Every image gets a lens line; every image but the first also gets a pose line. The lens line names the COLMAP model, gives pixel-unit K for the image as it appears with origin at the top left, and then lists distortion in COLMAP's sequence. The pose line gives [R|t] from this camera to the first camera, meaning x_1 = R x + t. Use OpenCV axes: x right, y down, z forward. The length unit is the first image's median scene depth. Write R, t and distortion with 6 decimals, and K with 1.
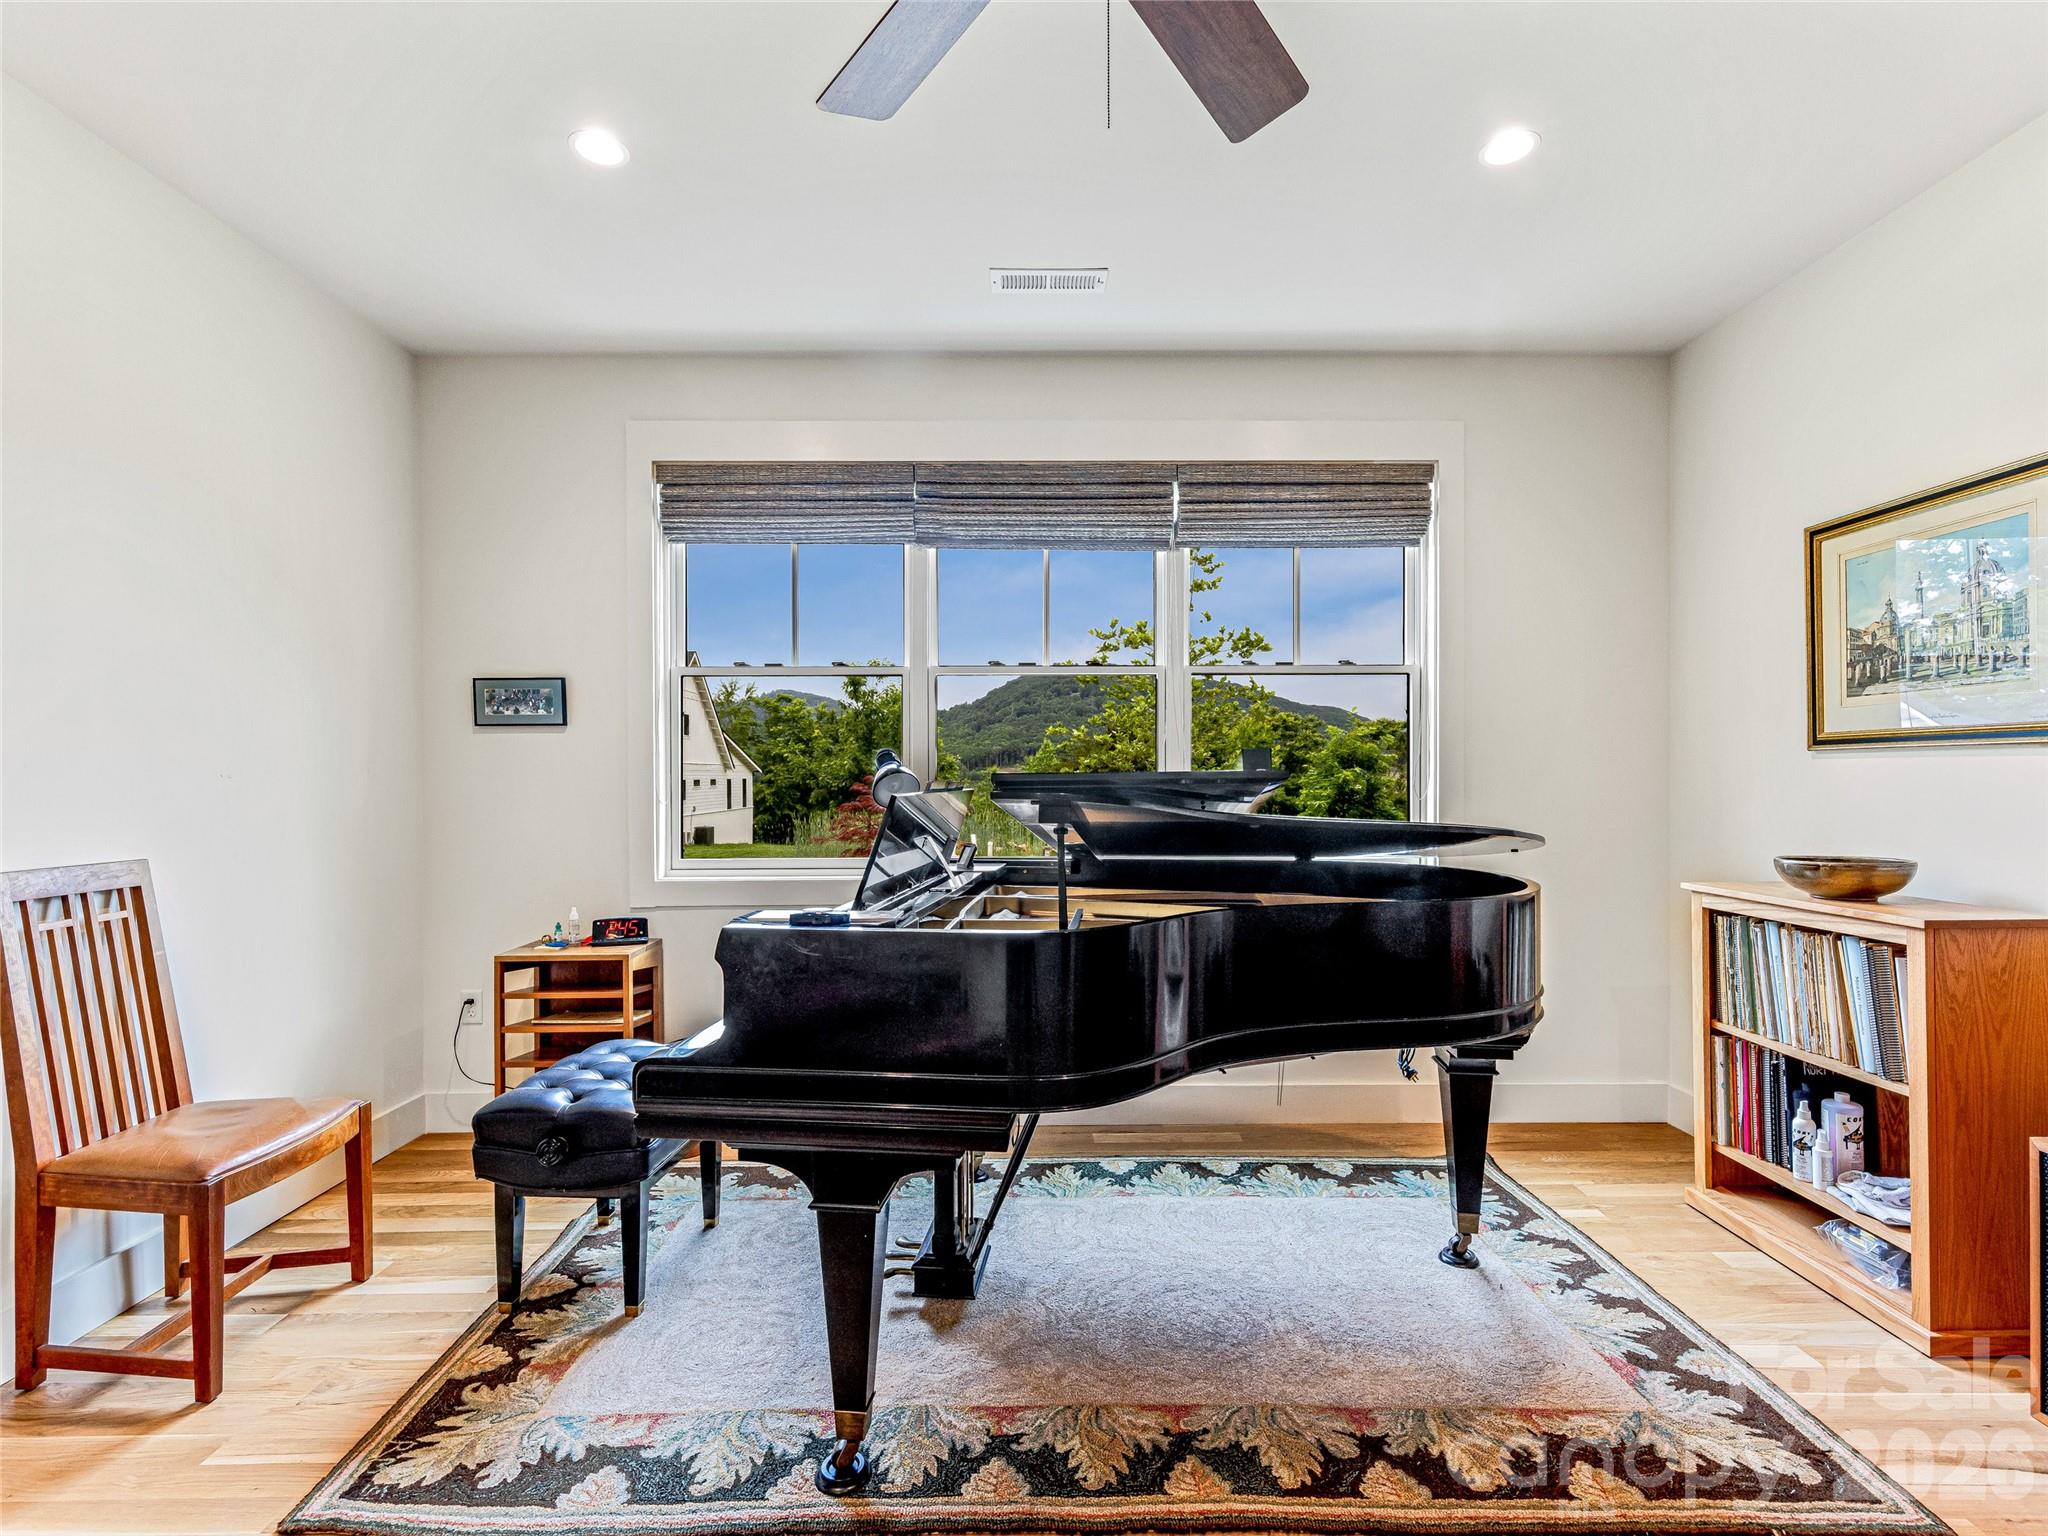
lens RADIAL K [[969.3, 0, 1026.7], [0, 969.3, 778.8], [0, 0, 1]] dist [0.002368, -0.000015]
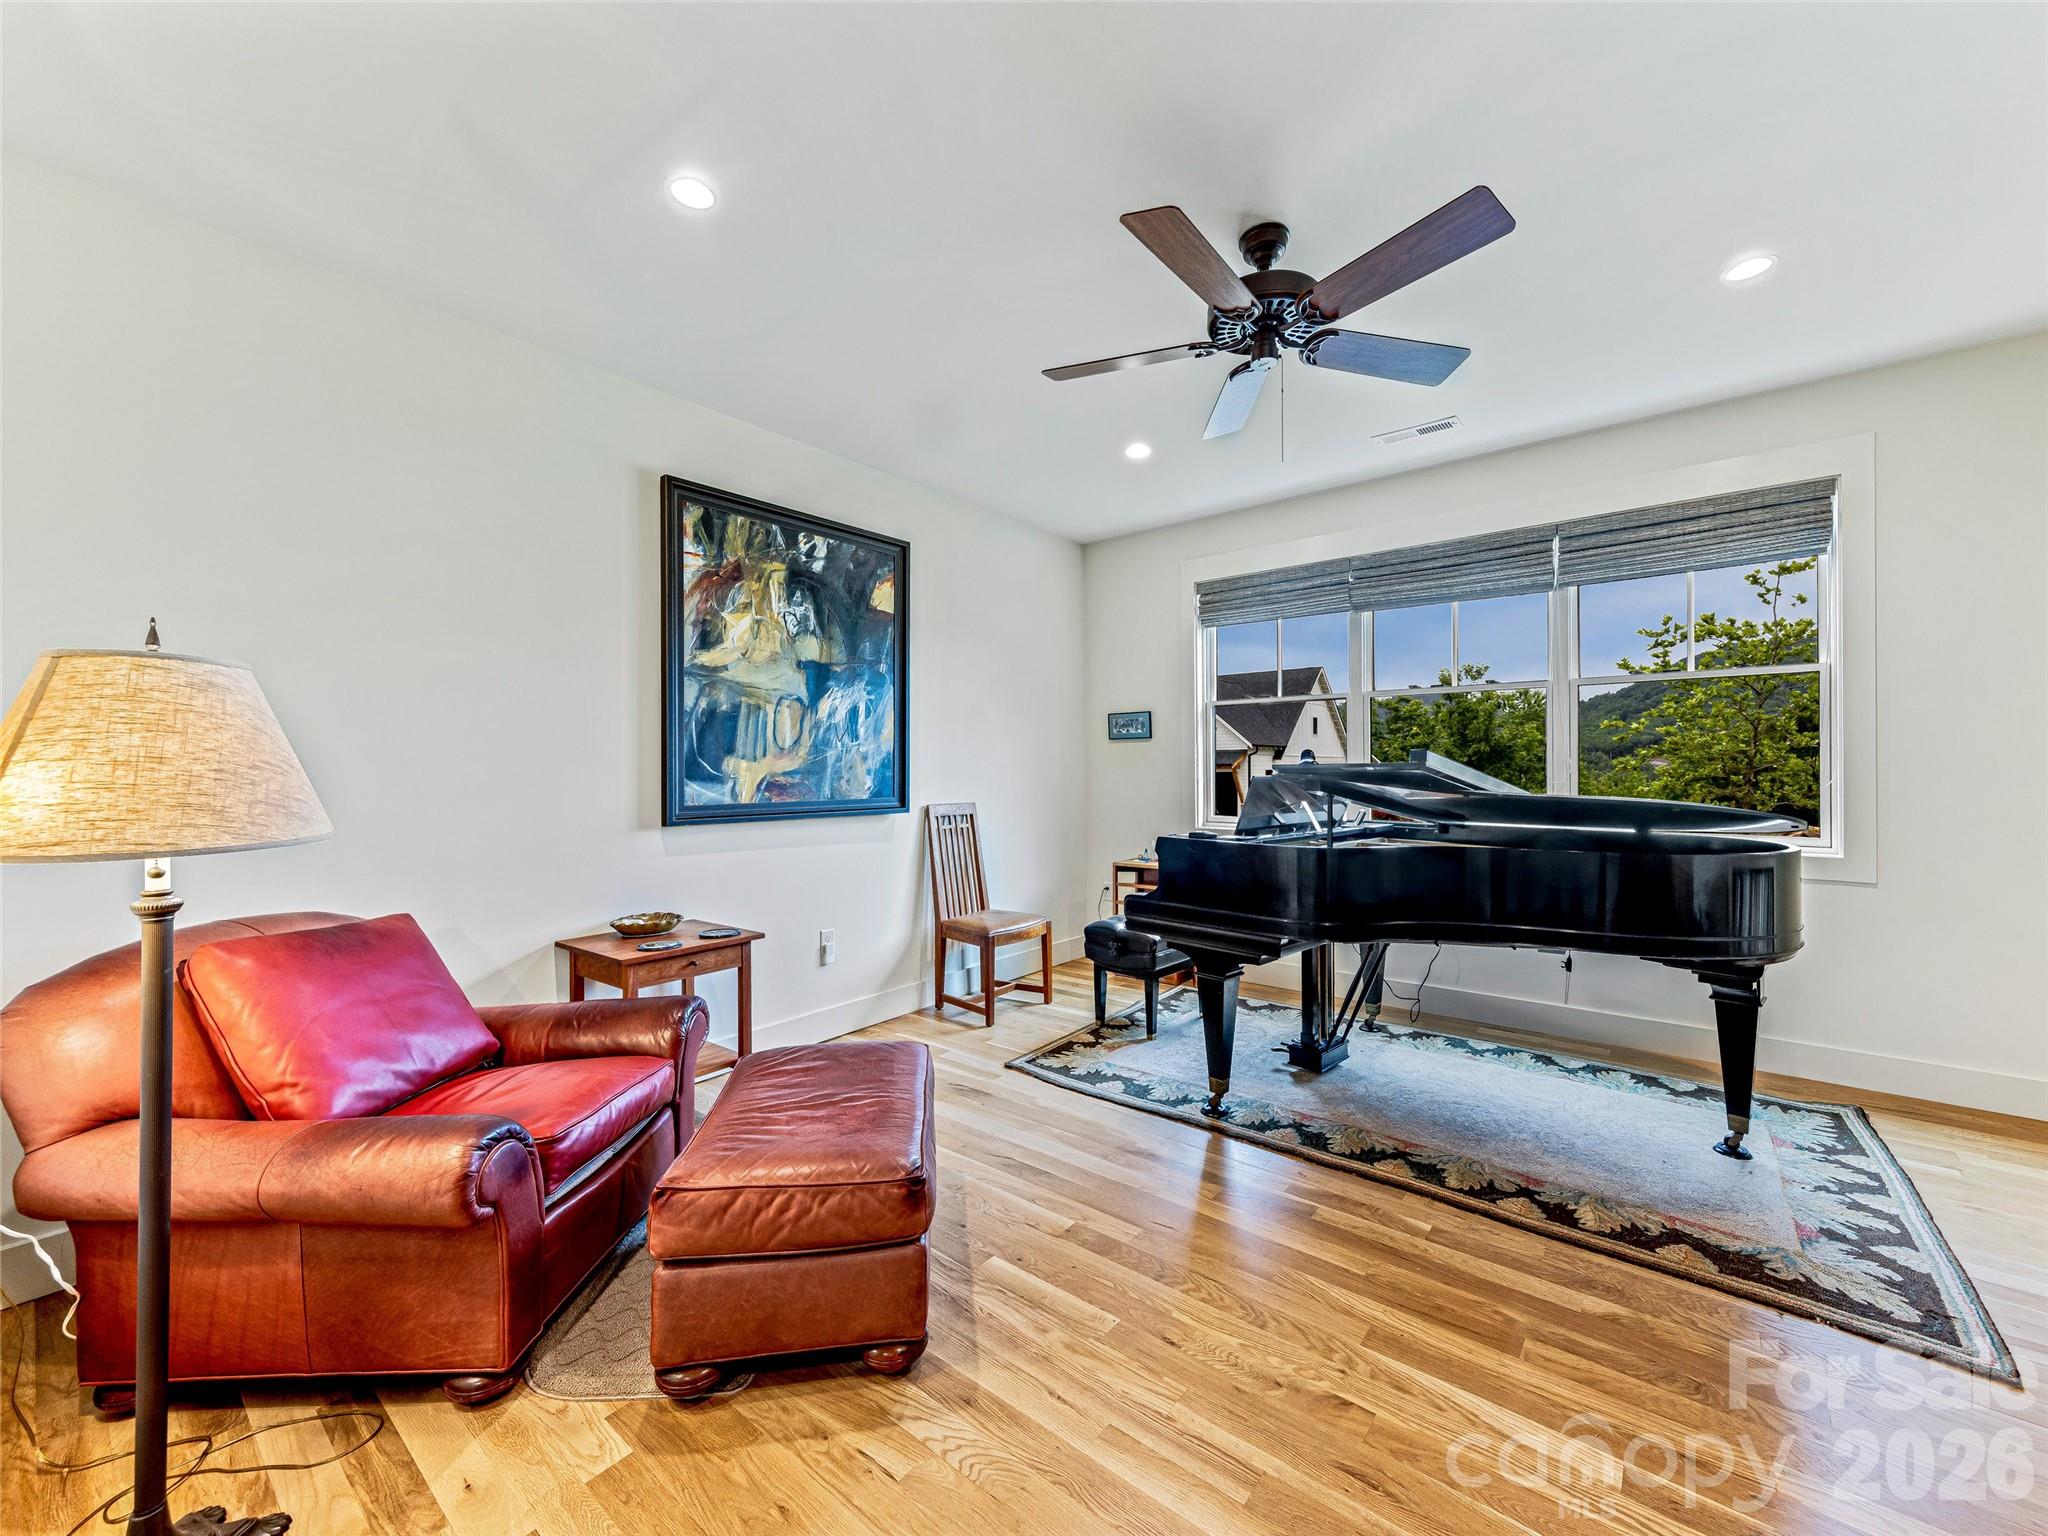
lens RADIAL K [[810.6, 0, 1024.0], [0, 810.6, 768.0], [0, 0, 1]] dist [-0.000132, -0.000134]
pose [[0.758678, -0.000777, -0.651466, 0.459377], [-0.000198, 0.999999, -0.001423, 0.003055], [0.651466, 0.001209, 0.758677, -0.405930]]
